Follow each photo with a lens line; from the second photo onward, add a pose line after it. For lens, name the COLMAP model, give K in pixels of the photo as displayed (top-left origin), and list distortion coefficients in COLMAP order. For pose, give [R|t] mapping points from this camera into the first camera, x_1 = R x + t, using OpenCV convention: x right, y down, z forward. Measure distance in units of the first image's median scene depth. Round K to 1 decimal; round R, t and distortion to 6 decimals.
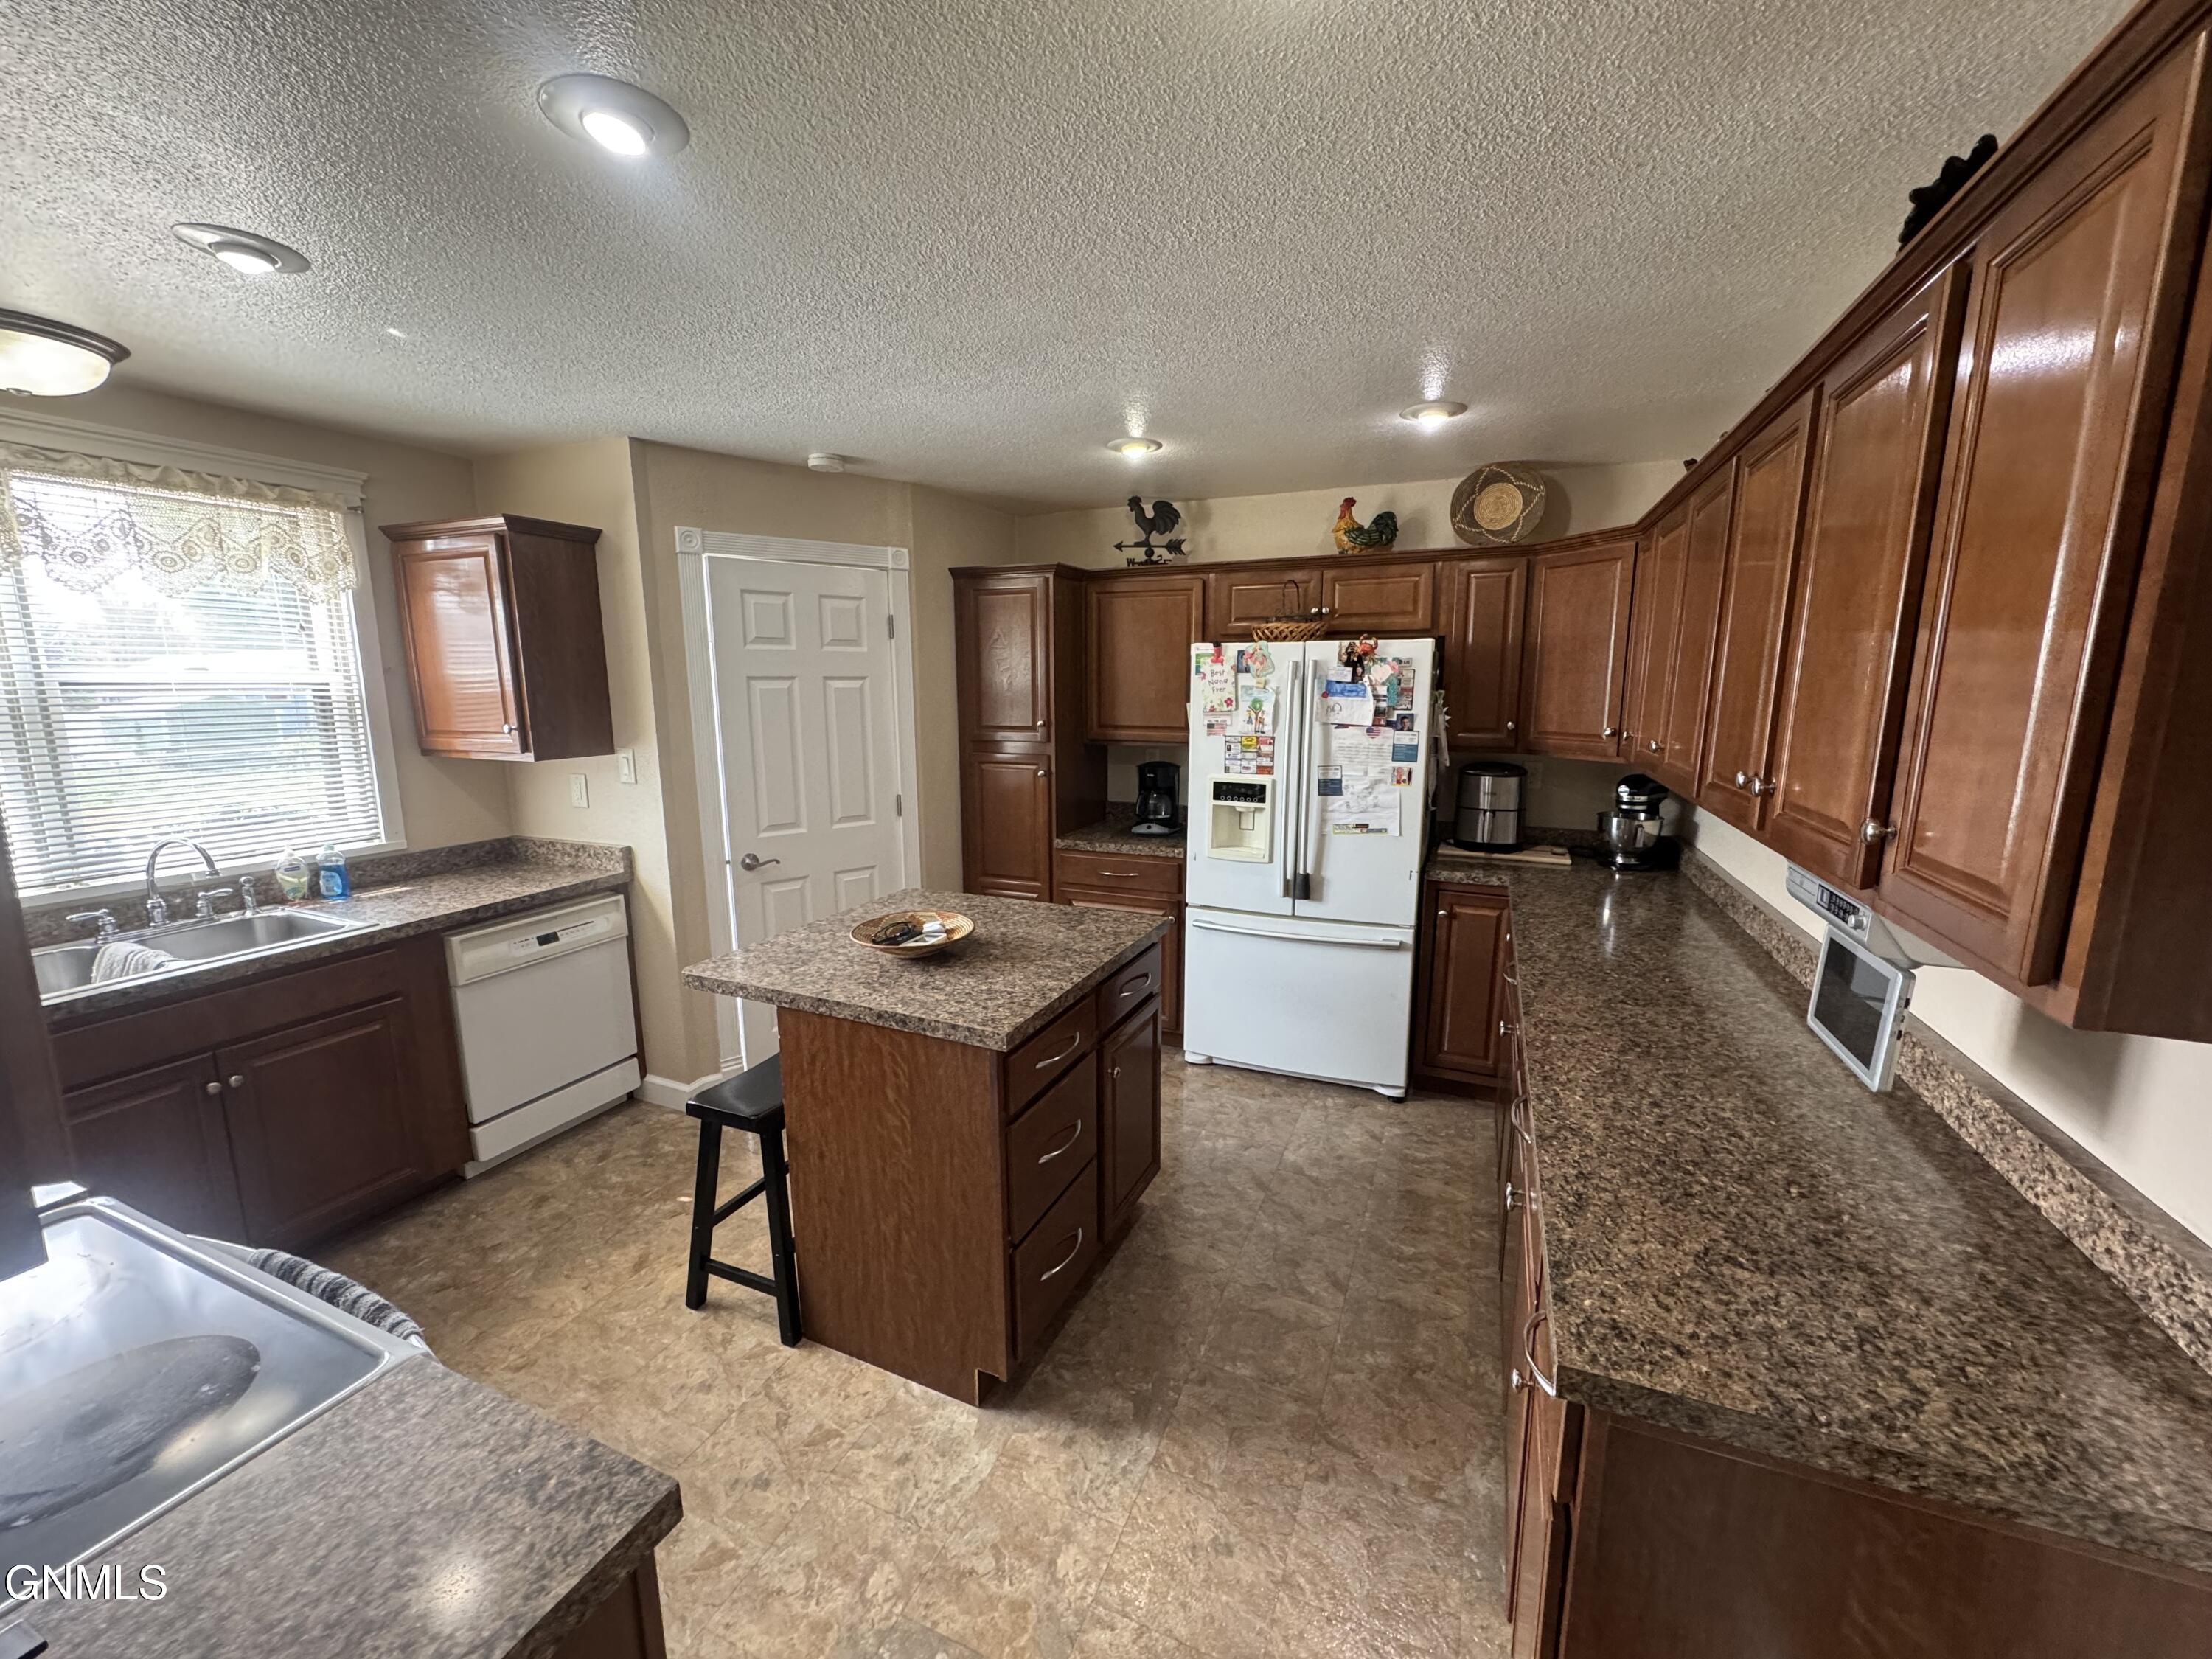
lens RADIAL K [[873.8, 0, 1108.0], [0, 873.8, 832.7], [0, 0, 1]] dist [-0.001553, 0.000094]
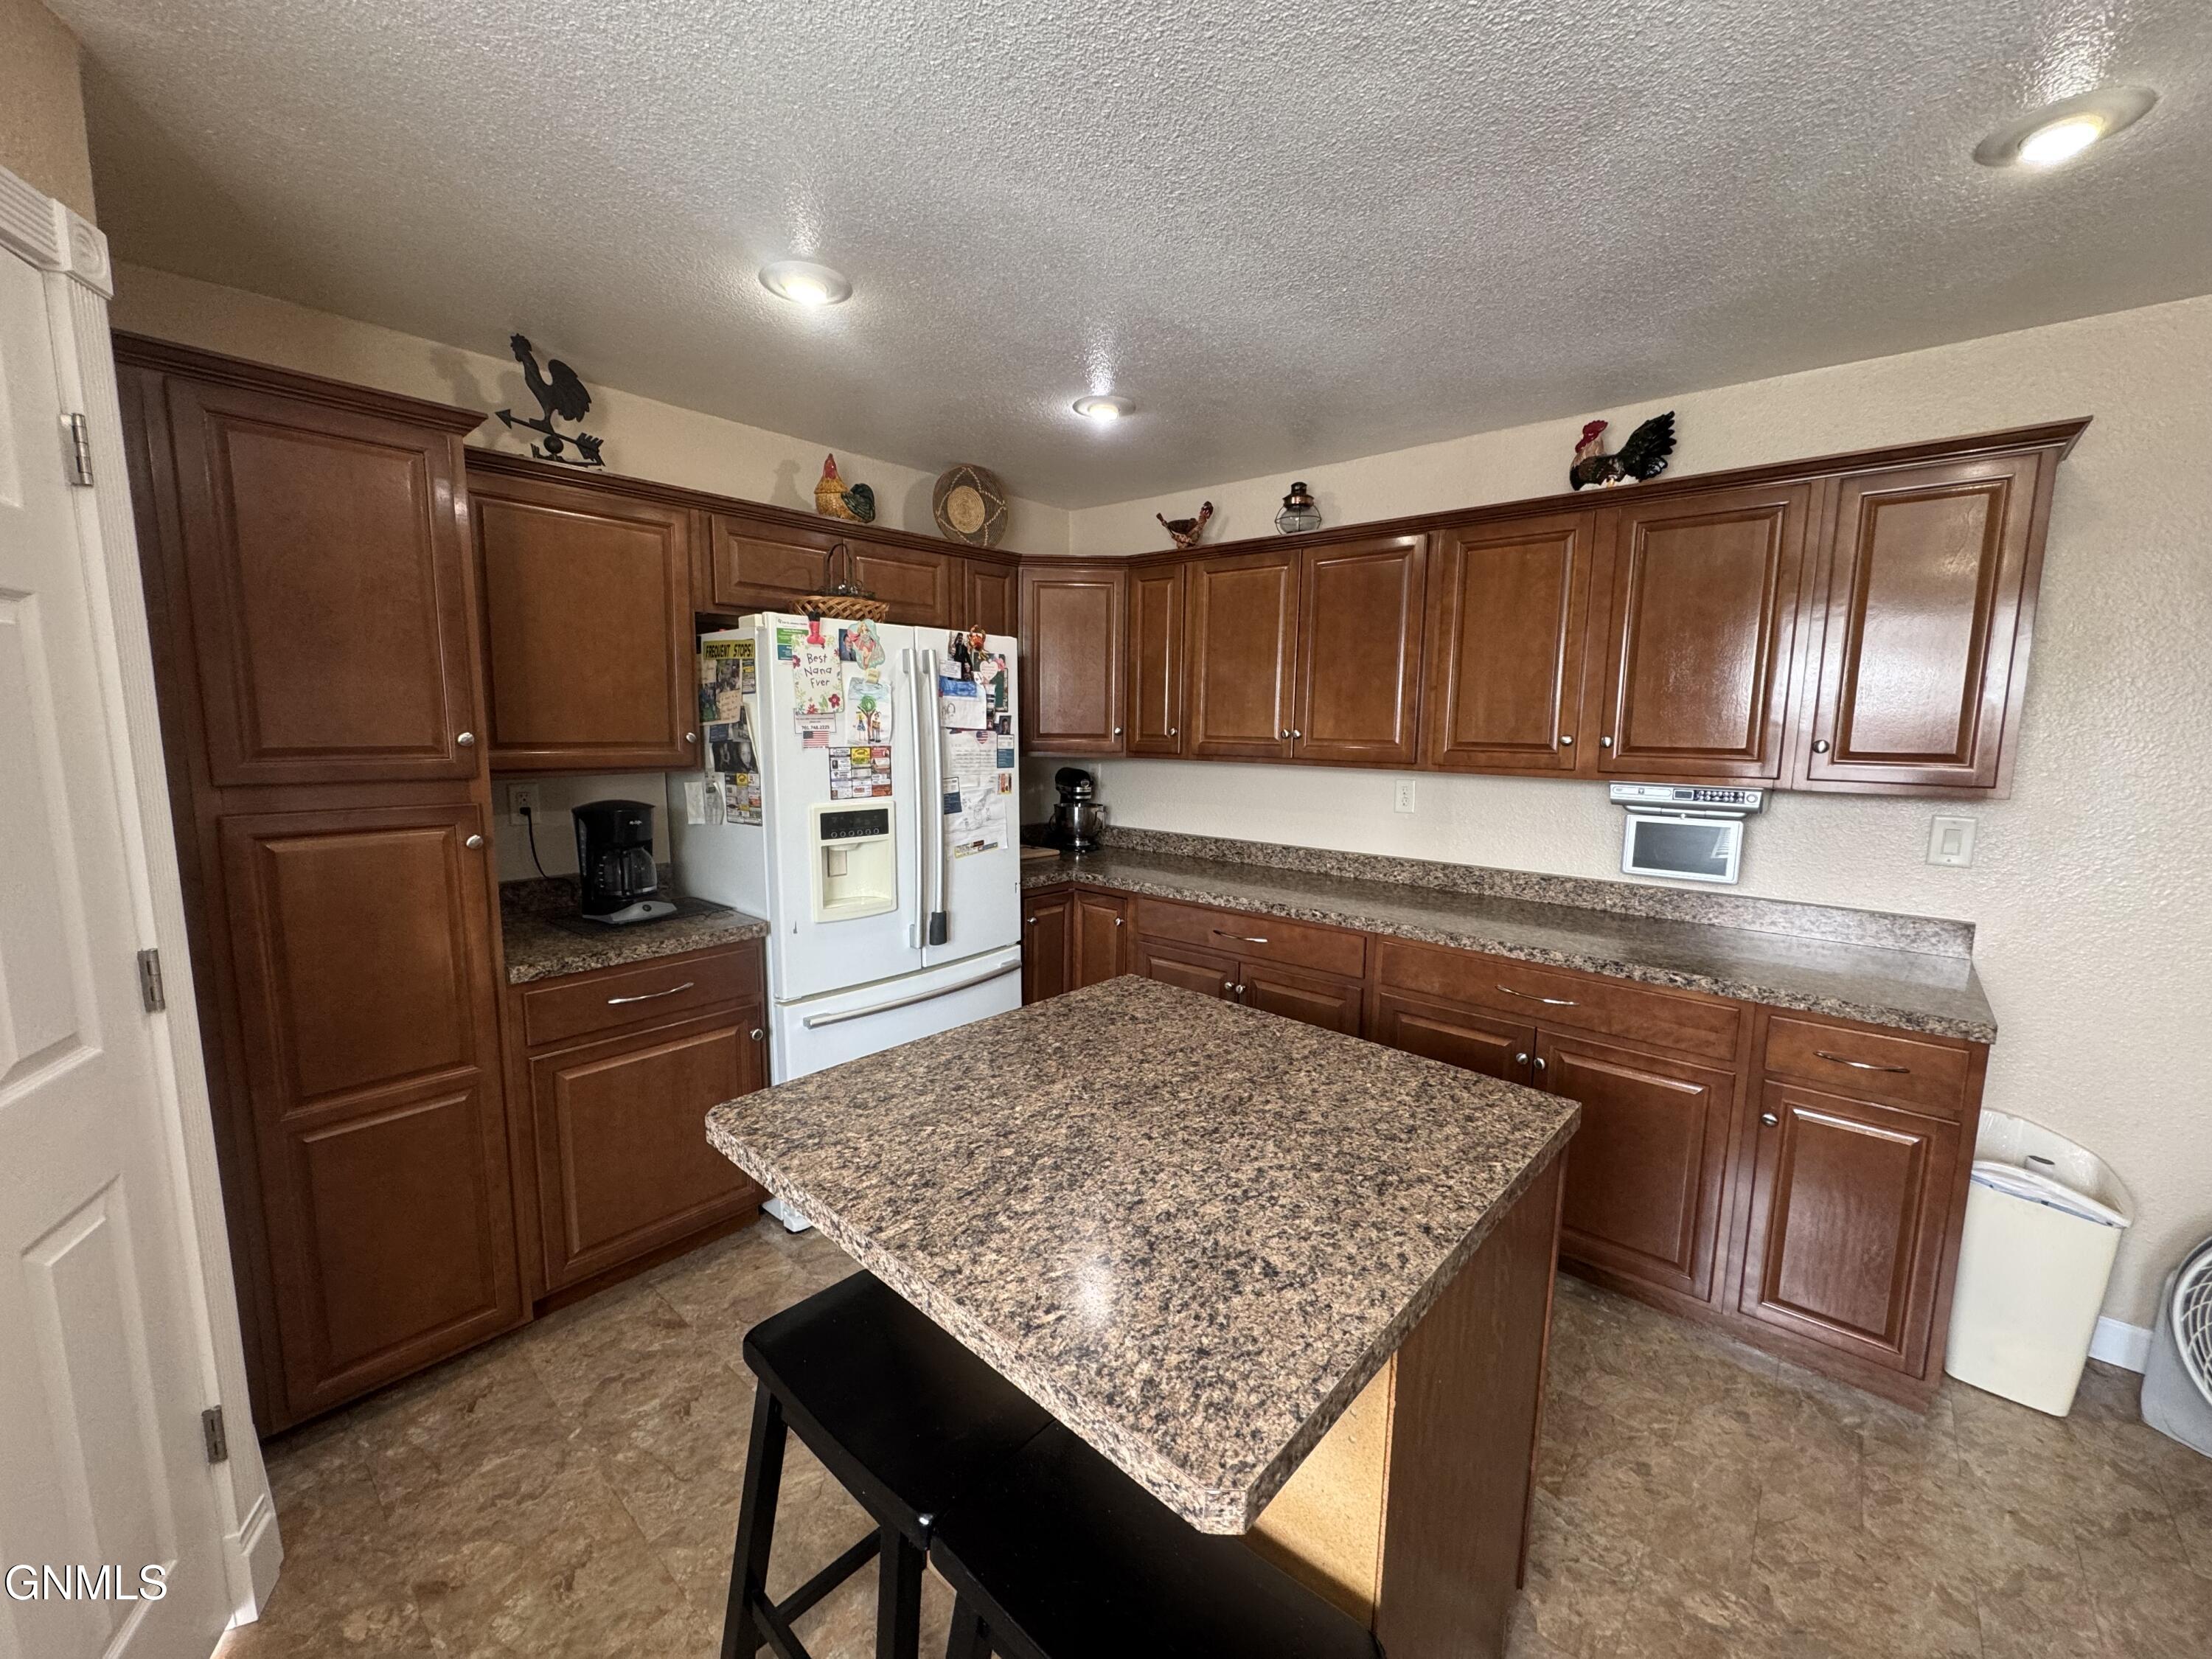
lens RADIAL K [[873.8, 0, 1104.0], [0, 873.8, 830.8], [0, 0, 1]] dist [-0.001553, 0.000094]
pose [[0.306710, -0.116832, 0.944605, -0.495050], [0.151294, 0.985804, 0.072803, -0.064609], [-0.939702, 0.120583, 0.320032, 0.592990]]
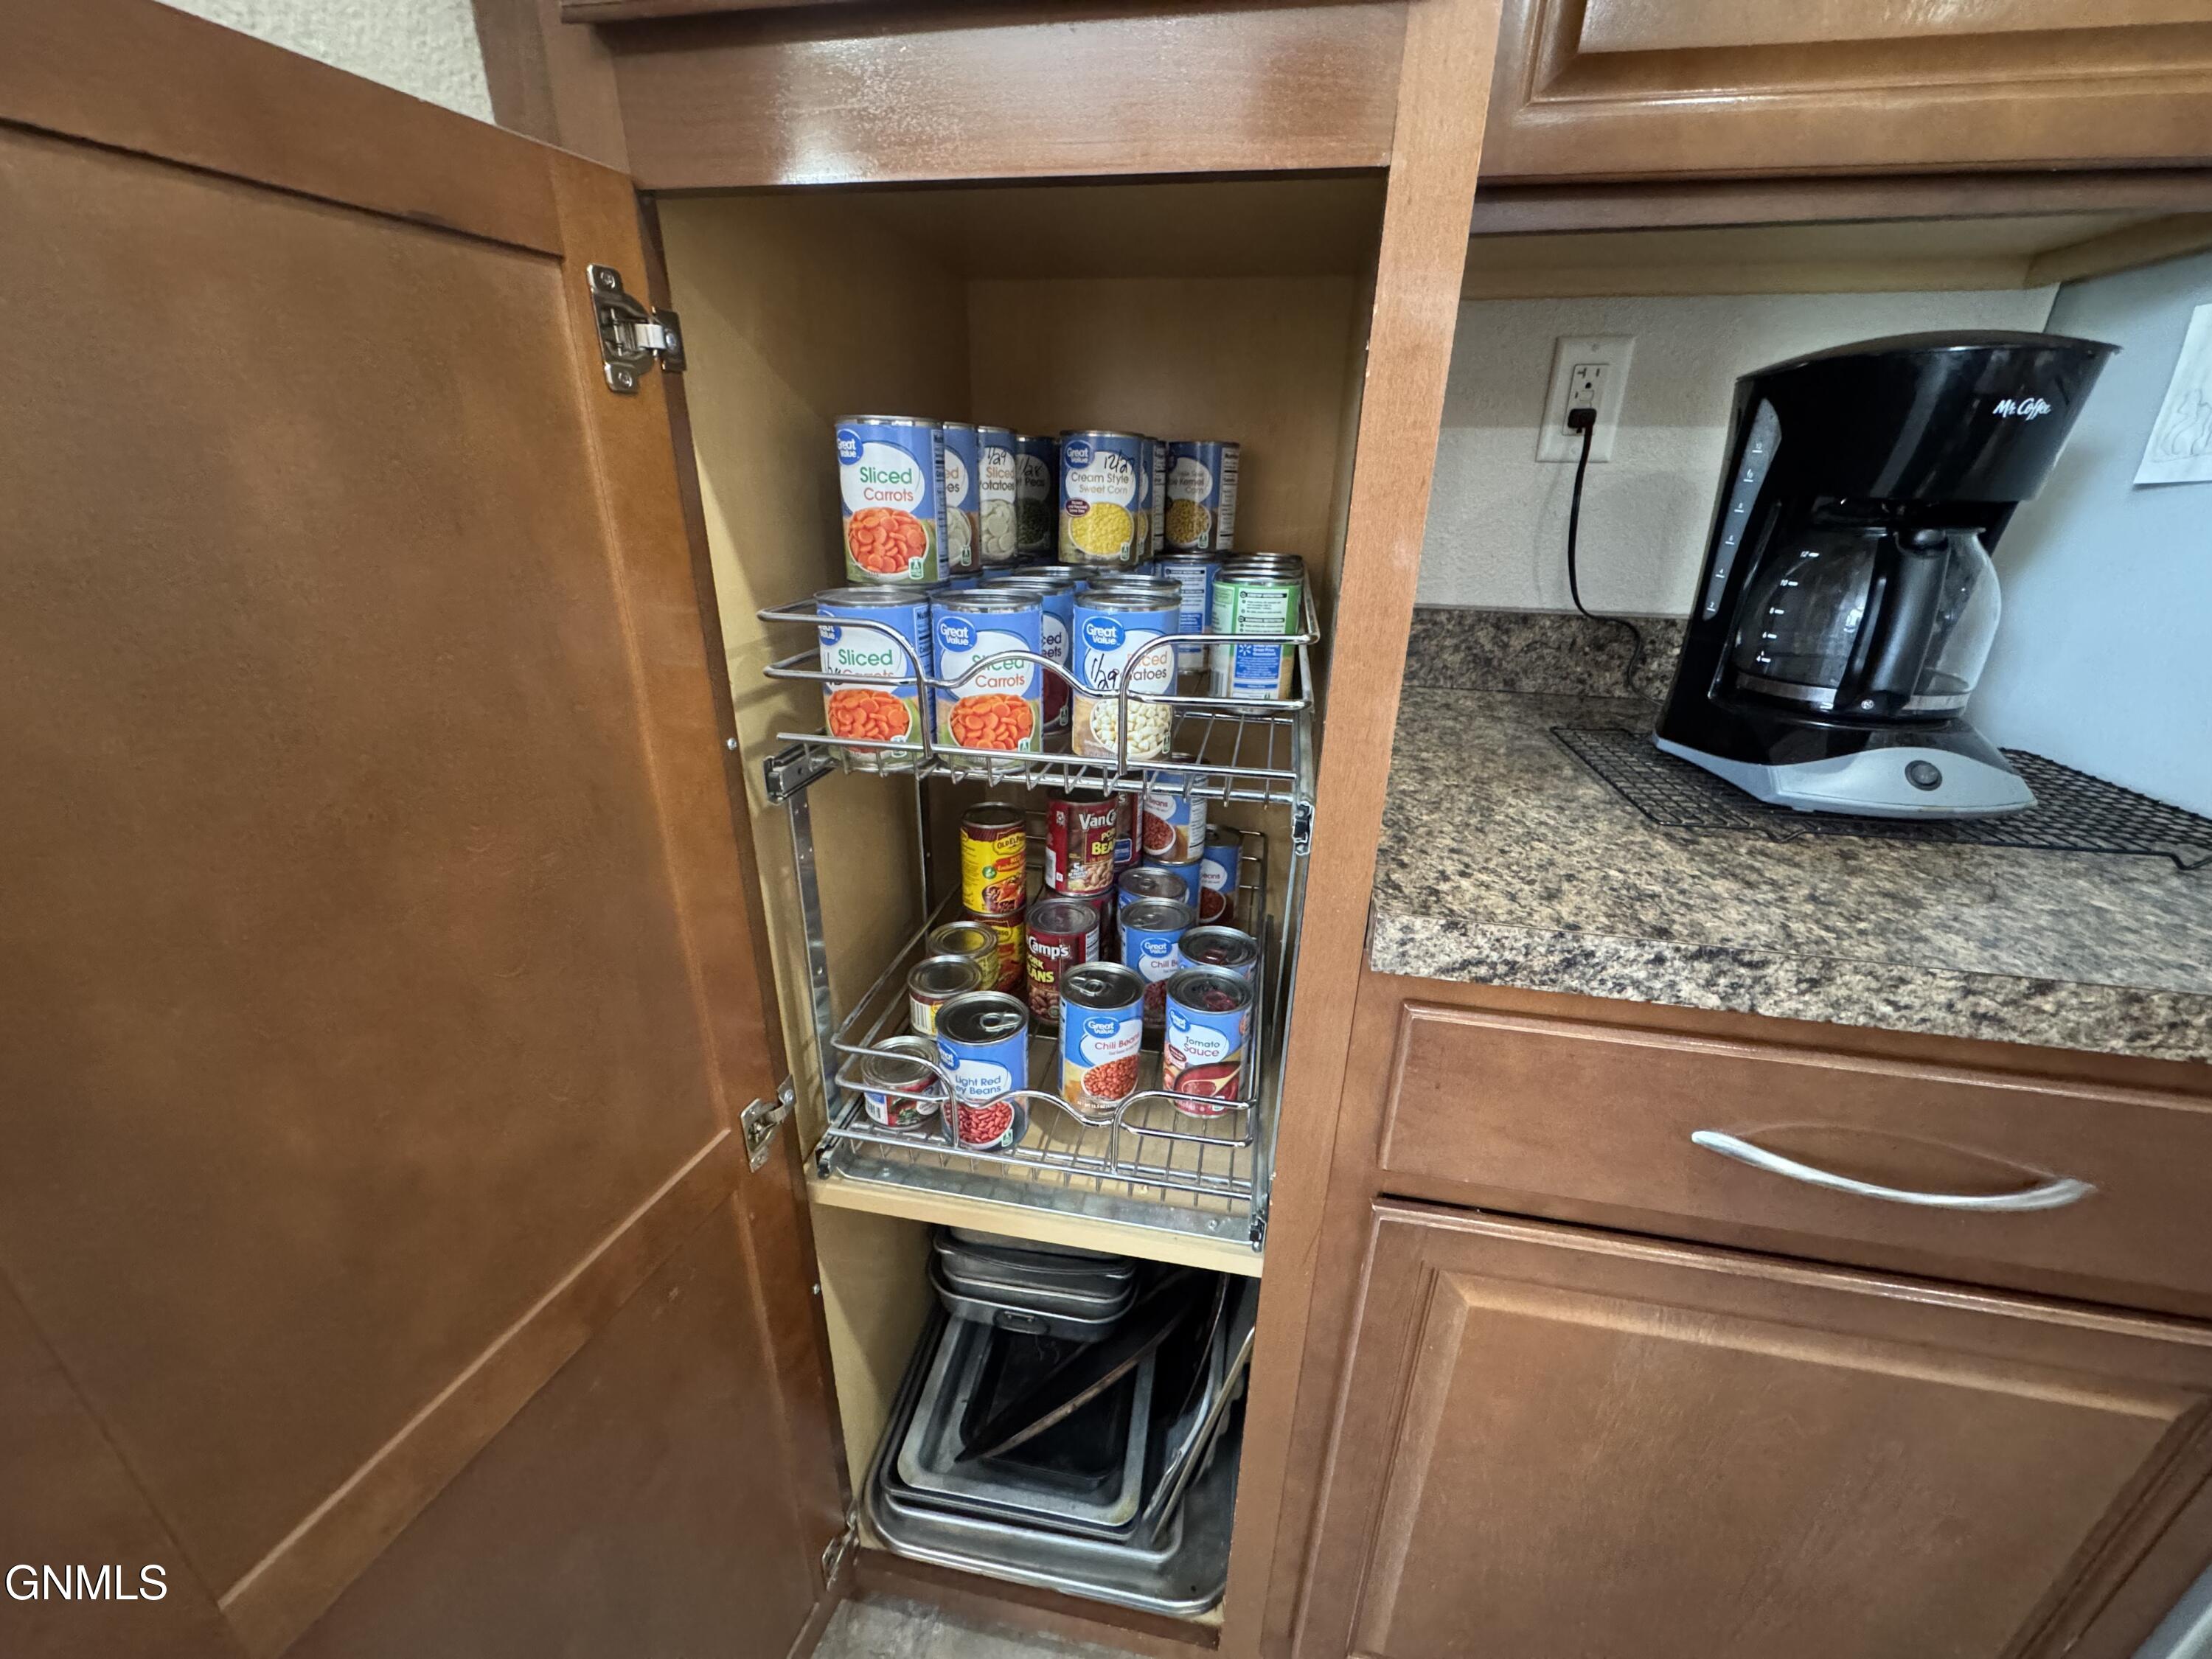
lens RADIAL K [[873.8, 0, 1103.8], [0, 873.8, 832.3], [0, 0, 1]] dist [-0.001553, 0.000094]
pose [[0.977749, -0.066462, 0.198970, -0.148341], [0.019935, 0.973631, 0.227258, -0.040445], [-0.208827, -0.218235, 0.953292, 1.038054]]
